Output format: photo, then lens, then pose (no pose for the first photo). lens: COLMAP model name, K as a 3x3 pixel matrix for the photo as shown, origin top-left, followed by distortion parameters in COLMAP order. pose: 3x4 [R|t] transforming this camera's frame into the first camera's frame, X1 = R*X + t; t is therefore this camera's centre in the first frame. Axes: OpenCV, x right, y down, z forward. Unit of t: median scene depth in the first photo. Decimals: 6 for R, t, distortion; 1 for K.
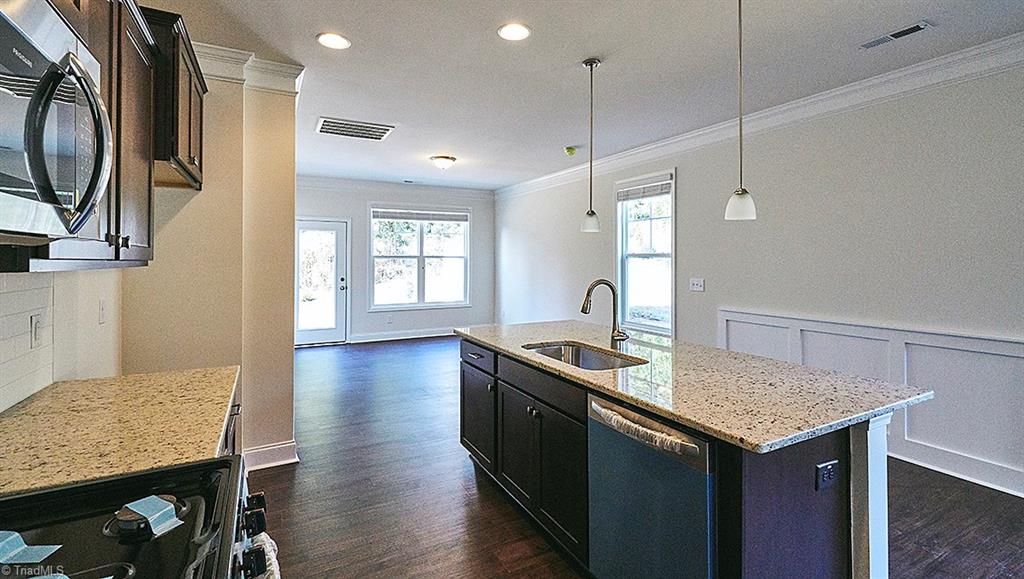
lens RADIAL K [[460.5, 0, 510.3], [0, 460.5, 249.6], [0, 0, 1]] dist [0.000897, 0.000109]
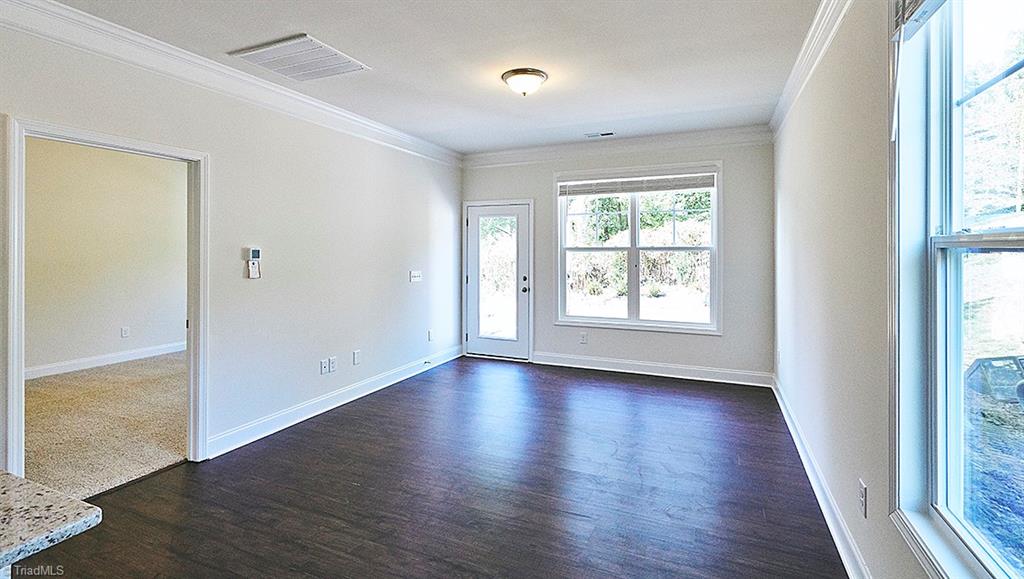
lens RADIAL K [[460.5, 0, 510.3], [0, 460.5, 249.6], [0, 0, 1]] dist [0.000897, 0.000109]
pose [[0.618213, -0.003379, -0.786003, 0.221209], [0.017859, 0.999793, 0.009748, 0.007851], [0.785808, -0.020063, 0.618145, 0.488881]]
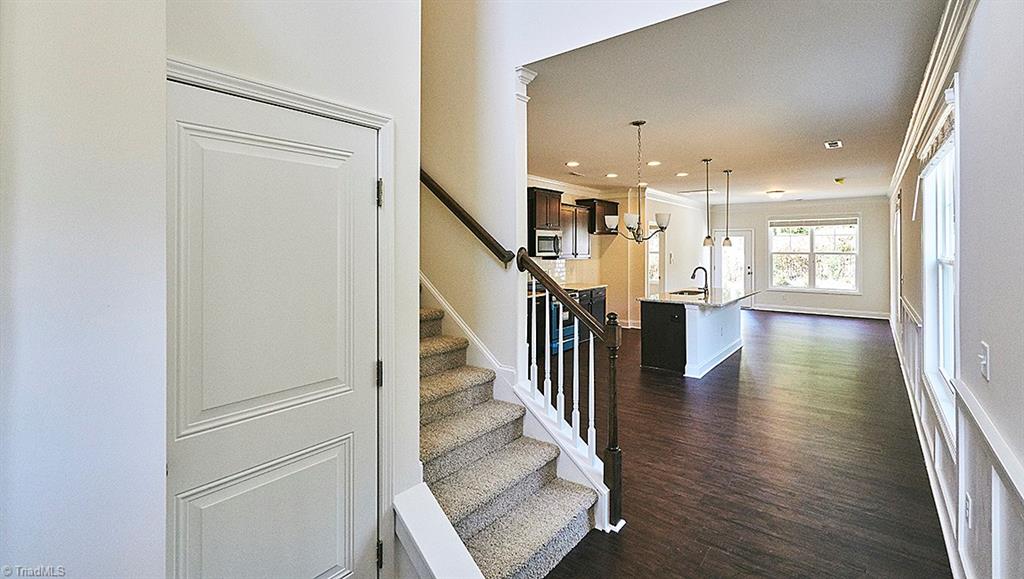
lens RADIAL K [[460.5, 0, 510.3], [0, 460.5, 249.6], [0, 0, 1]] dist [0.000897, 0.000109]
pose [[0.409252, 0.004460, -0.912411, 0.699719], [0.016704, 0.999784, 0.012379, -0.027823], [0.912269, -0.020307, 0.409089, -0.355015]]
